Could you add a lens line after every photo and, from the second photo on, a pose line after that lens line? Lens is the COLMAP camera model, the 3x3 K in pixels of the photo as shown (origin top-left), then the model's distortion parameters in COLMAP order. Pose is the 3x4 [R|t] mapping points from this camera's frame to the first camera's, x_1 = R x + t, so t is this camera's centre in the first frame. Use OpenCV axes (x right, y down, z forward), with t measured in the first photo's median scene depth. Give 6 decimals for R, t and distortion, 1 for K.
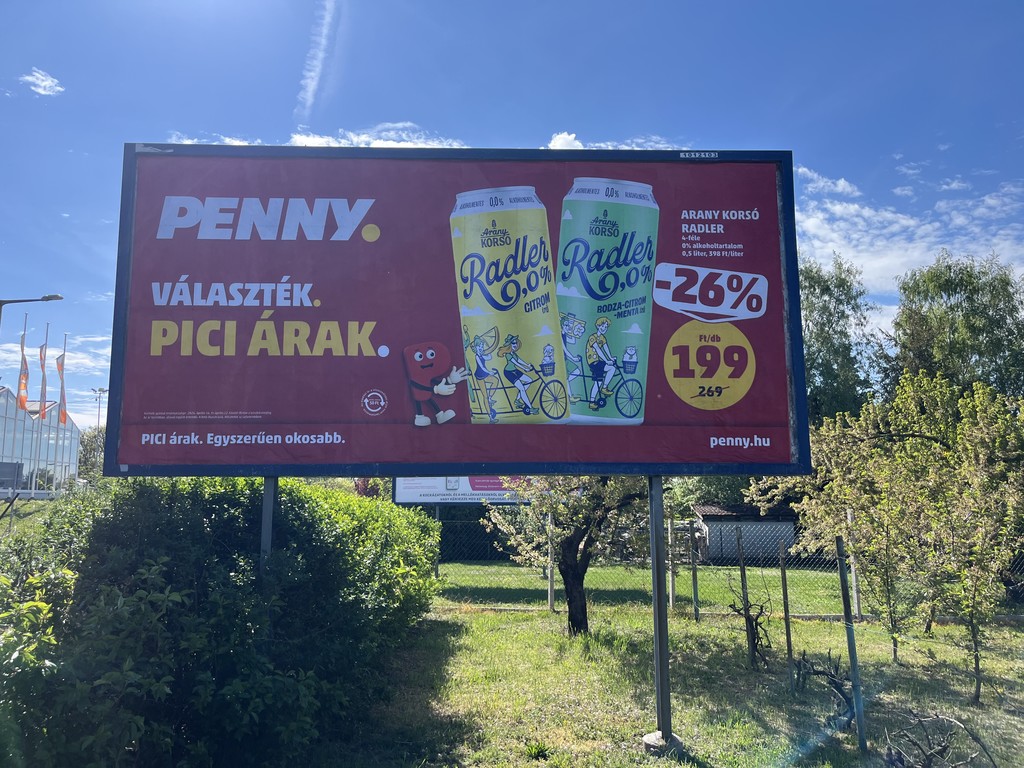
lens RADIAL K [[805.1, 0, 513.6], [0, 805.1, 393.2], [0, 0, 1]] dist [0.060951, -0.090975]
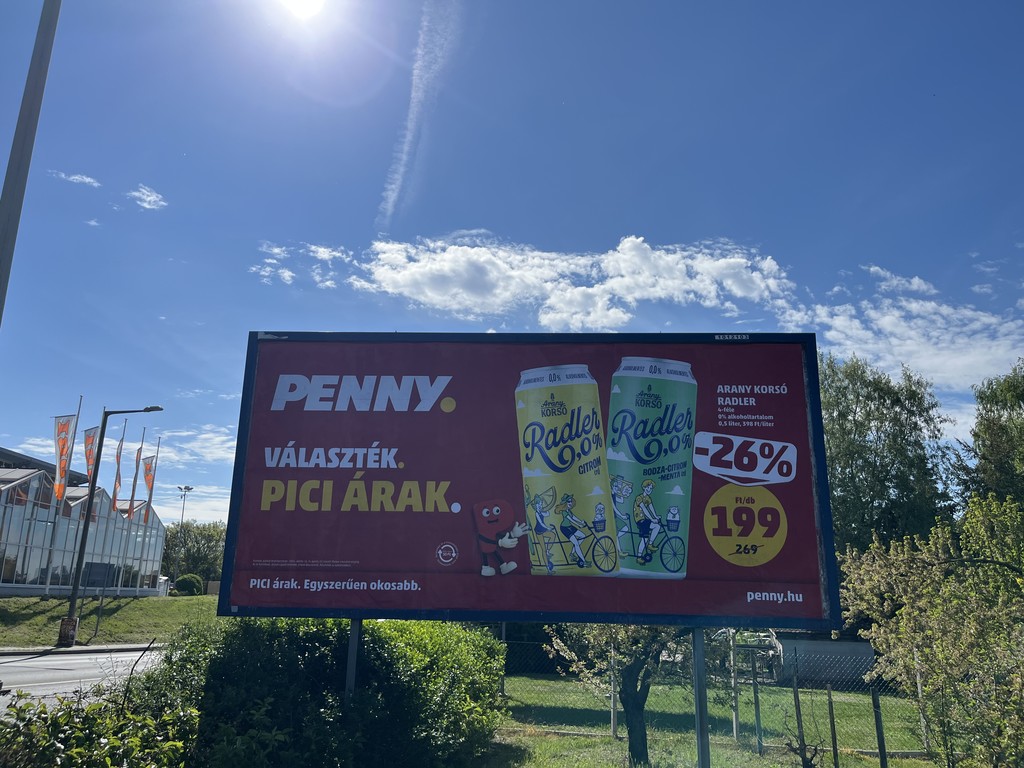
lens RADIAL K [[805.1, 0, 514.9], [0, 805.1, 384.6], [0, 0, 1]] dist [0.060951, -0.090975]
pose [[0.996405, 0.000485, -0.084712, 0.020151], [-0.011480, 0.991532, -0.129354, -0.077828], [0.083931, 0.129861, 0.987973, -0.153615]]
